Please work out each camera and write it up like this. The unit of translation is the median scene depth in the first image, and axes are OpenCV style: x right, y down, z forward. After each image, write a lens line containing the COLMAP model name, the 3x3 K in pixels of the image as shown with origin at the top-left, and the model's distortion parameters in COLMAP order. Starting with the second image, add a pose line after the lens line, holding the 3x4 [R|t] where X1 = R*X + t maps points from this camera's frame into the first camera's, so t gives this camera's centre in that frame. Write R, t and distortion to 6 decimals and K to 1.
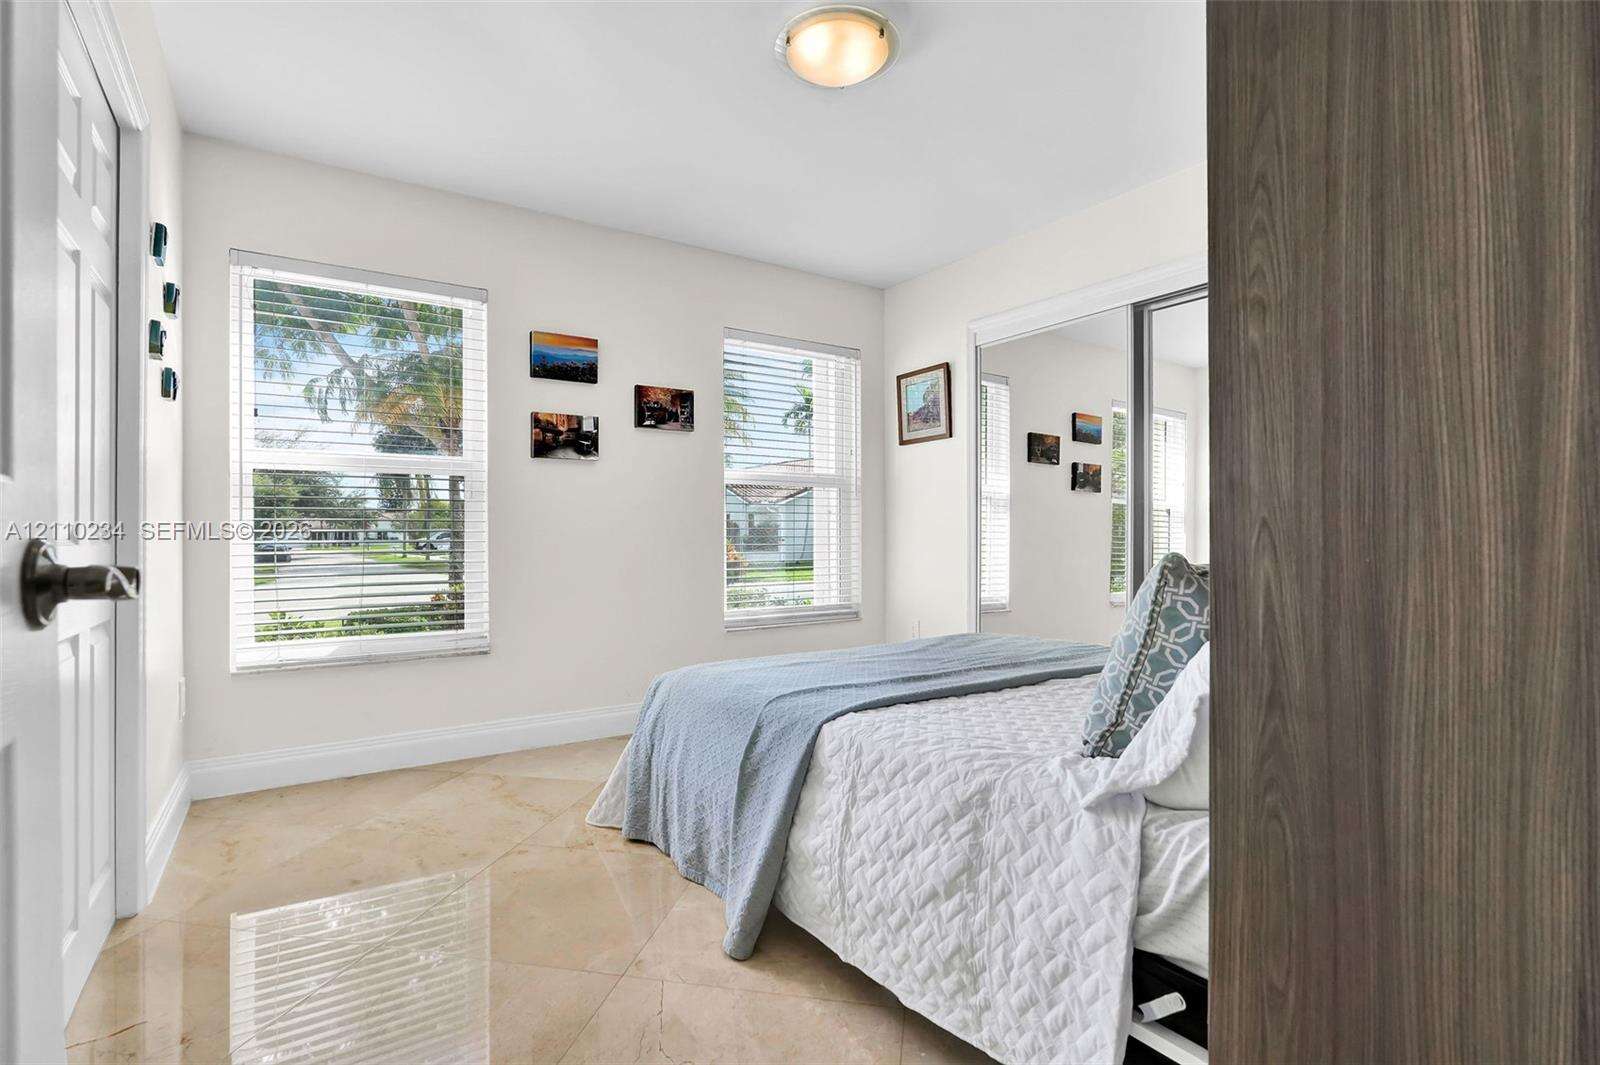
lens RADIAL K [[757.0, 0, 802.5], [0, 757.0, 535.8], [0, 0, 1]] dist [-0.000500, 0.000017]
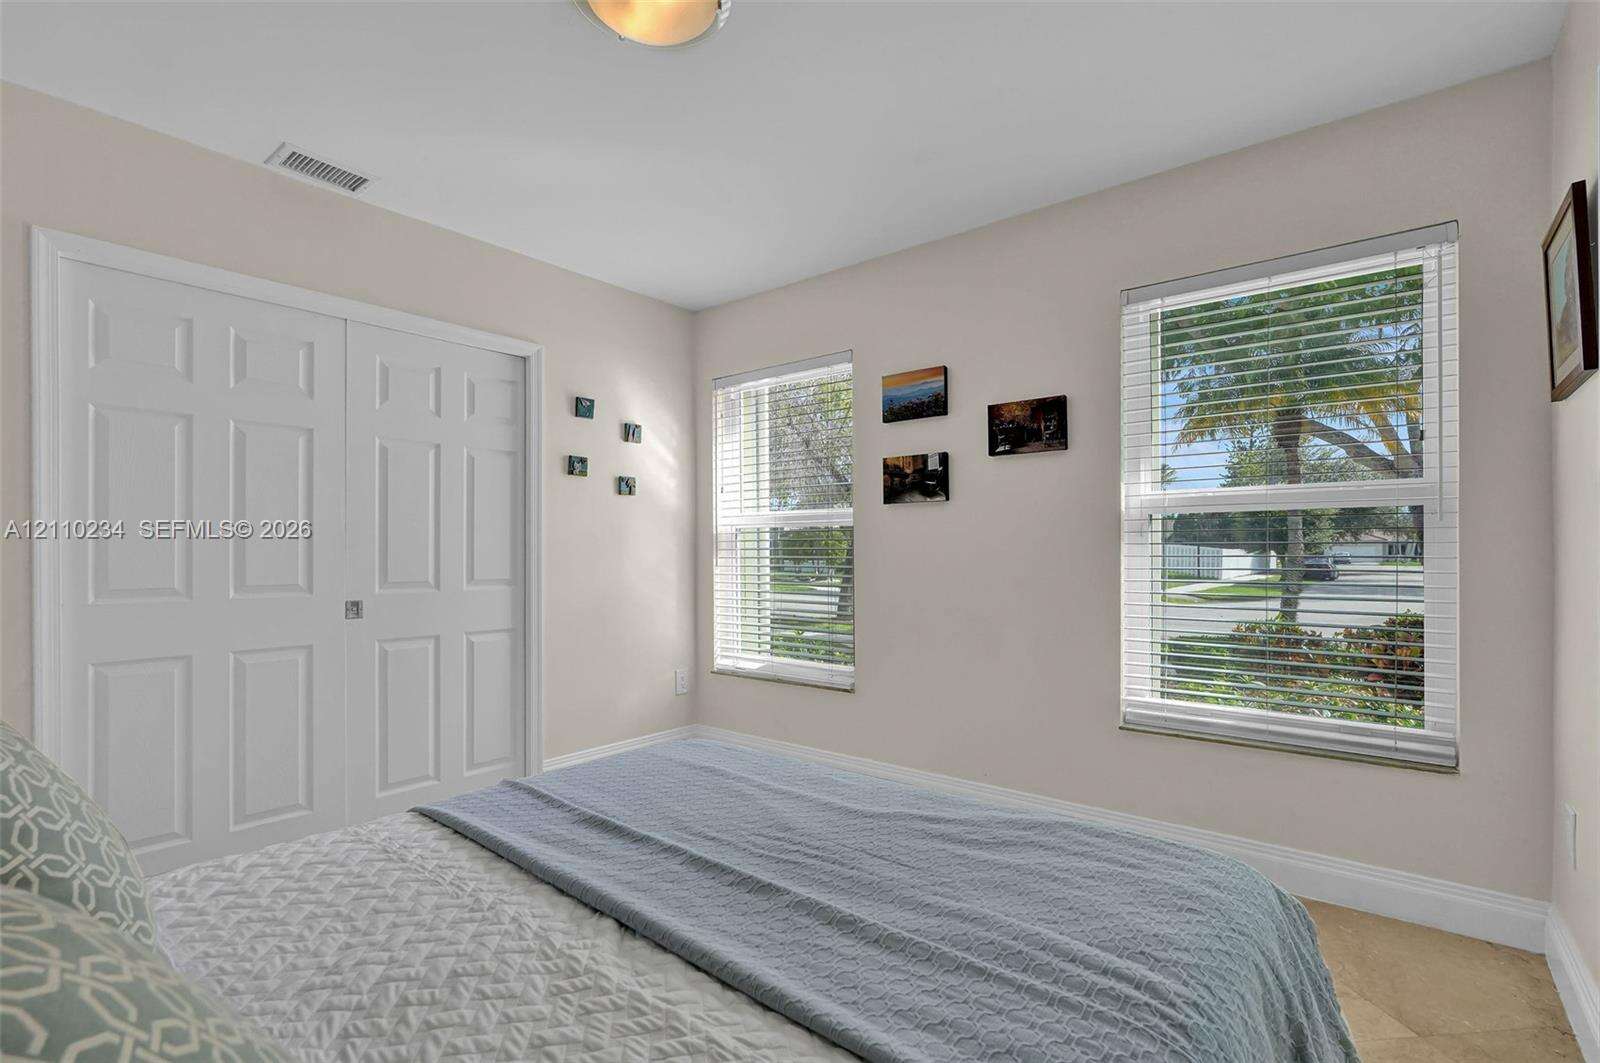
lens RADIAL K [[731.3, 0, 804.7], [0, 731.3, 534.6], [0, 0, 1]] dist [0.001365, 0.000653]
pose [[0.287509, 0.002104, -0.957776, 0.511565], [0.007125, 0.999965, 0.004335, -0.064157], [0.957752, -0.008071, 0.287484, 0.591882]]
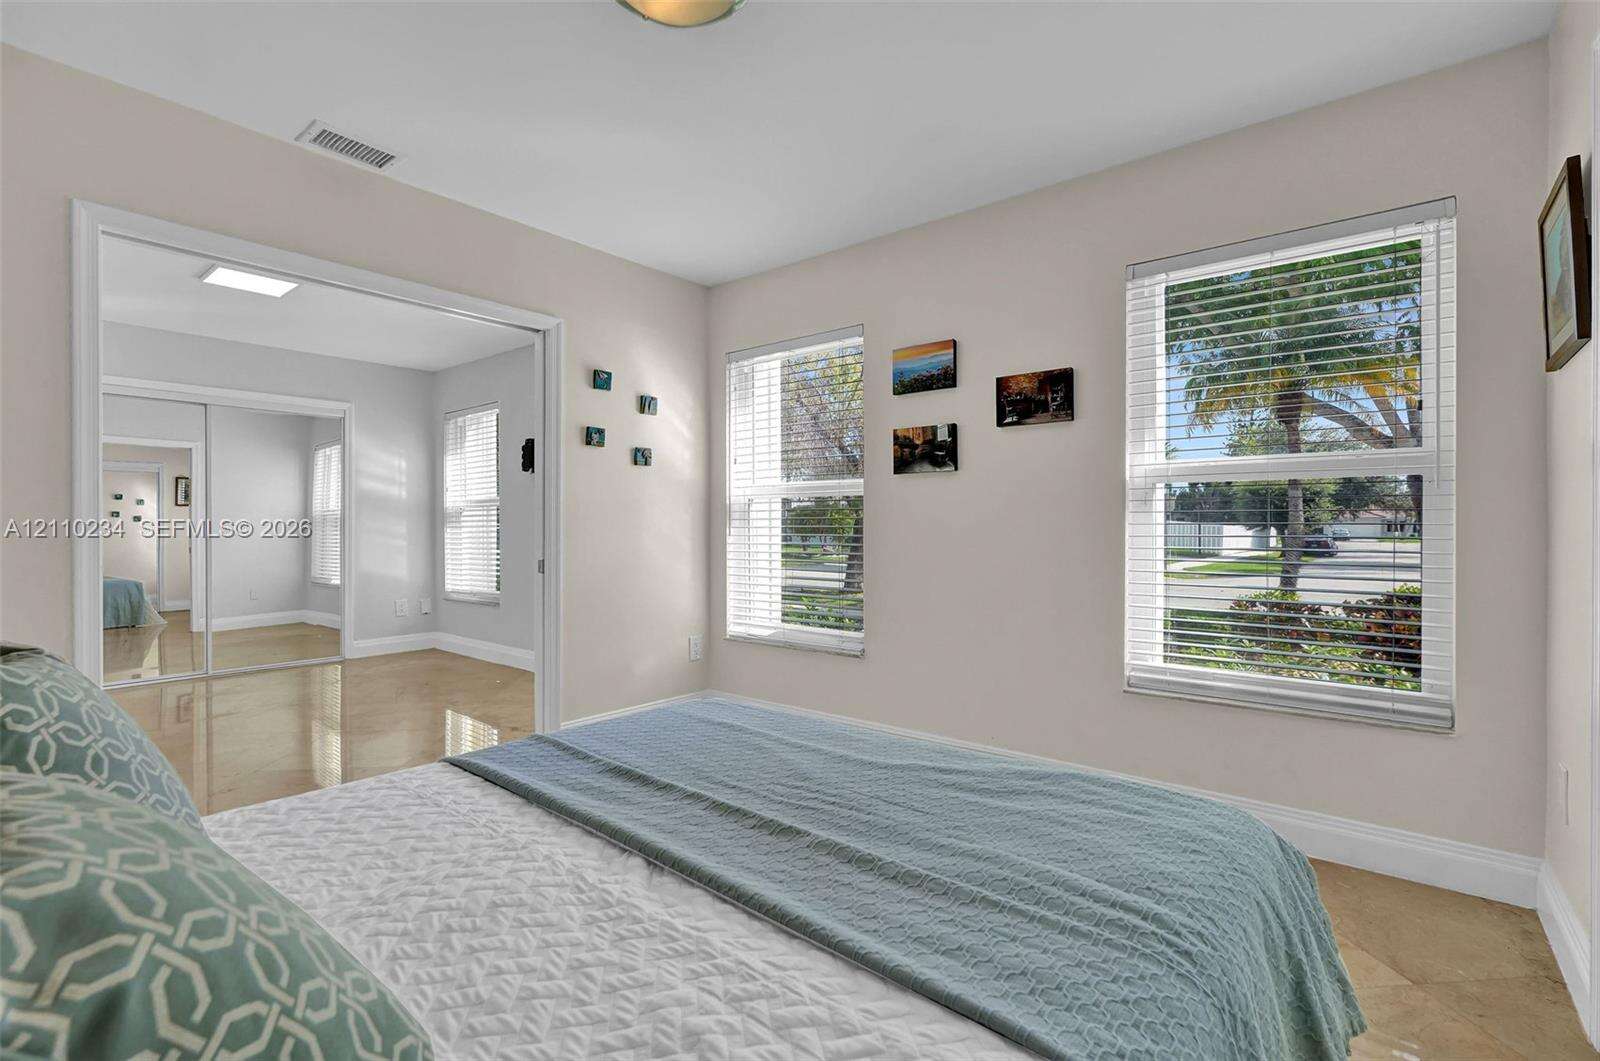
lens RADIAL K [[731.3, 0, 799.5], [0, 731.3, 524.0], [0, 0, 1]] dist [0.001365, 0.000653]
pose [[0.283672, 0.003988, -0.958913, 0.529080], [0.003447, 0.999981, 0.005179, -0.040055], [0.958915, -0.004774, 0.283653, 0.568087]]
